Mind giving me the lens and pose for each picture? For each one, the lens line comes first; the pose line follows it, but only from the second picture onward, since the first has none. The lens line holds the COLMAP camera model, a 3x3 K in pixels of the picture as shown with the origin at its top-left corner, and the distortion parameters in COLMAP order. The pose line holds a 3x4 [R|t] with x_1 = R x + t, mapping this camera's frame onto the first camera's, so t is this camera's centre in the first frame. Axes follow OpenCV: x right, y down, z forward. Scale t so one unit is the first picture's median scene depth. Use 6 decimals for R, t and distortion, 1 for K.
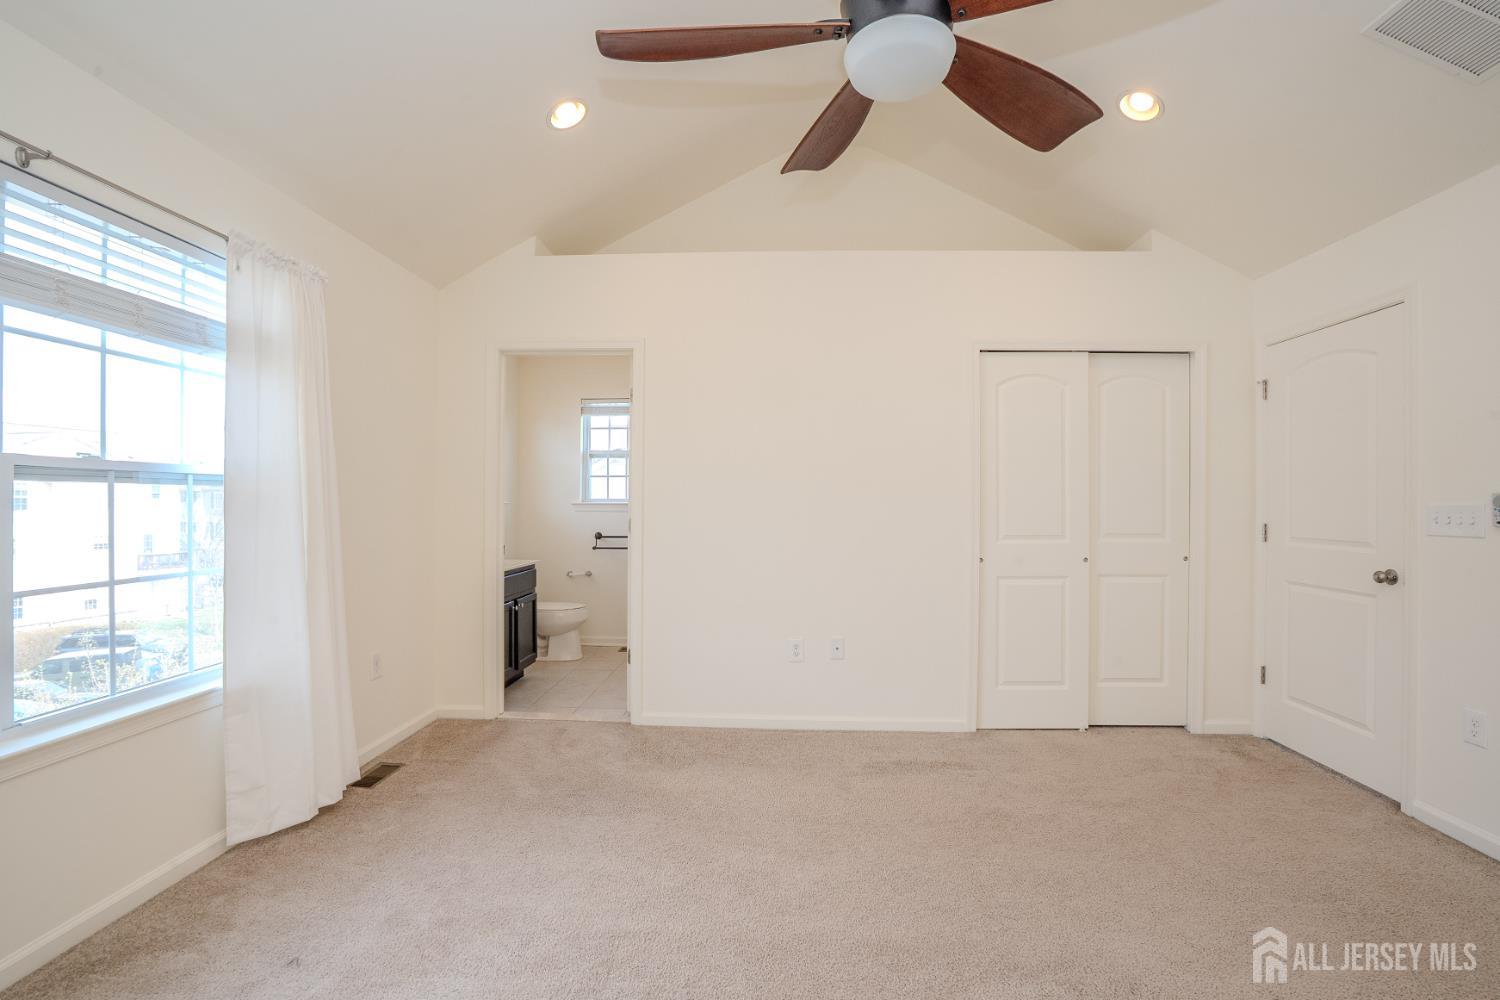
lens RADIAL K [[685.2, 0, 751.1], [0, 685.2, 502.2], [0, 0, 1]] dist [-0.052989, 0.019874]
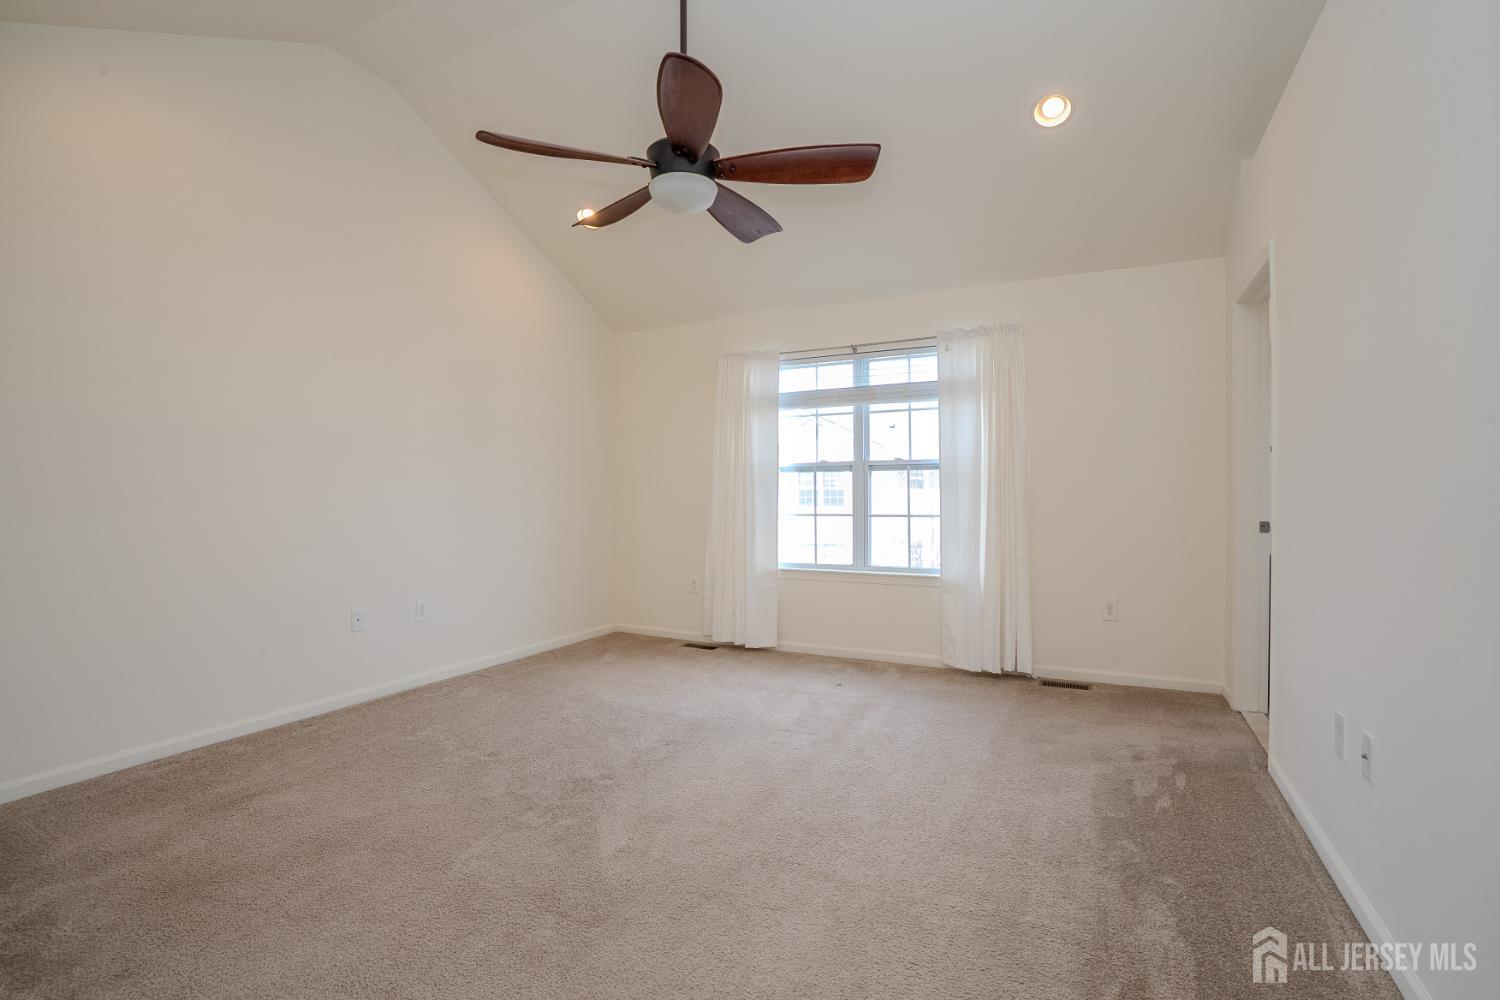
lens RADIAL K [[685.2, 0, 751.1], [0, 685.2, 502.2], [0, 0, 1]] dist [-0.052989, 0.019874]
pose [[-0.415059, 0.021583, -0.909538, 1.165675], [0.009597, 0.999767, 0.019345, 0.024882], [0.909744, -0.000700, -0.415170, 1.306443]]
